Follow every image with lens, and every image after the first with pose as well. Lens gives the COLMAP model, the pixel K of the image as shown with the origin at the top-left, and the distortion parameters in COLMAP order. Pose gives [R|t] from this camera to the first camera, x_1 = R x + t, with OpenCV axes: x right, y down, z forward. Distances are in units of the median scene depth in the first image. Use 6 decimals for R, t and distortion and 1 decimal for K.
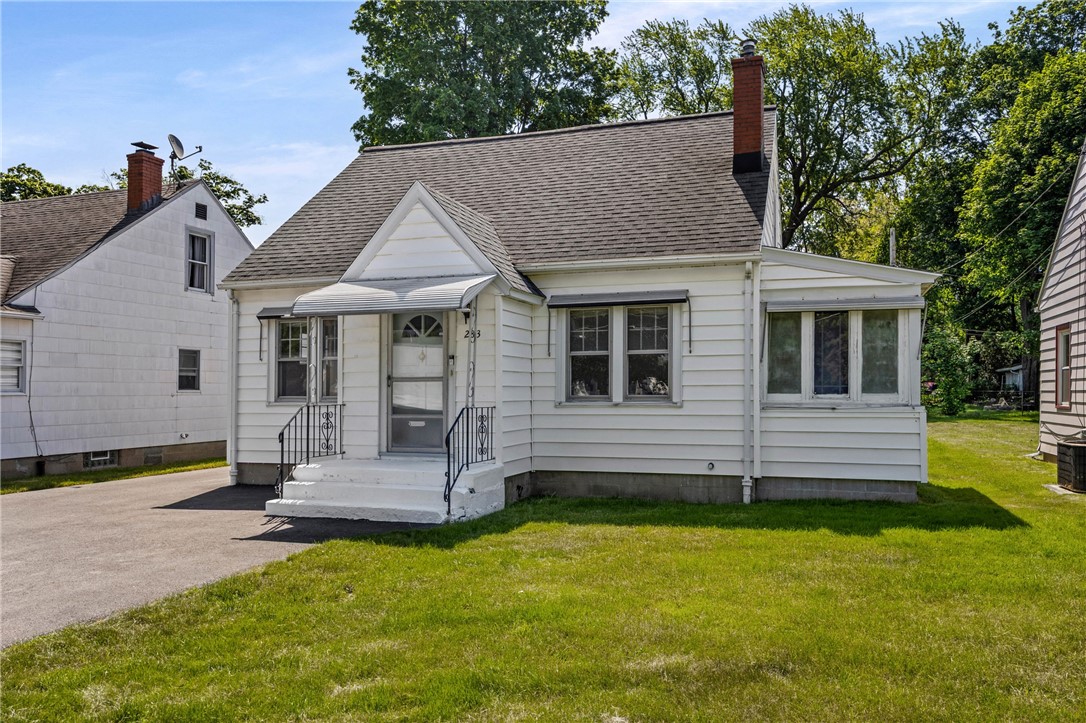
lens RADIAL K [[806.7, 0, 562.5], [0, 806.7, 364.4], [0, 0, 1]] dist [-0.018694, -0.005884]
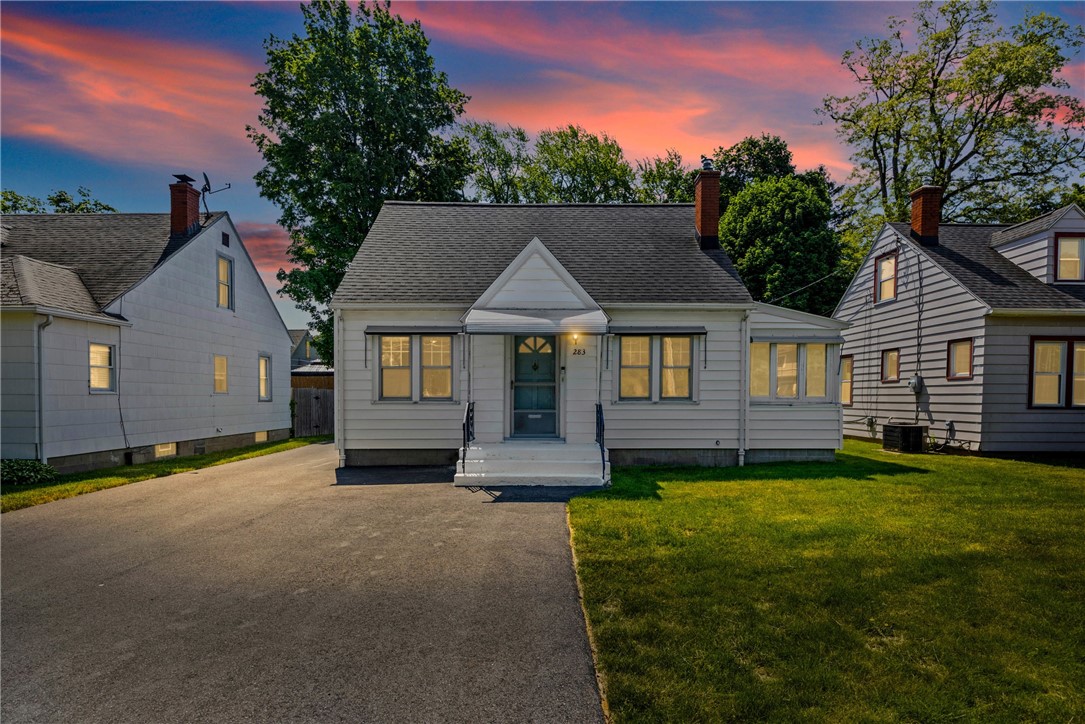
lens RADIAL K [[591.9, 0, 542.0], [0, 591.9, 403.1], [0, 0, 1]] dist [-0.015935, -0.000149]
pose [[0.949594, 0.001577, 0.313477, -0.360909], [-0.015996, 0.998928, 0.043431, 0.005587], [-0.313073, -0.046257, 0.948602, 0.031770]]
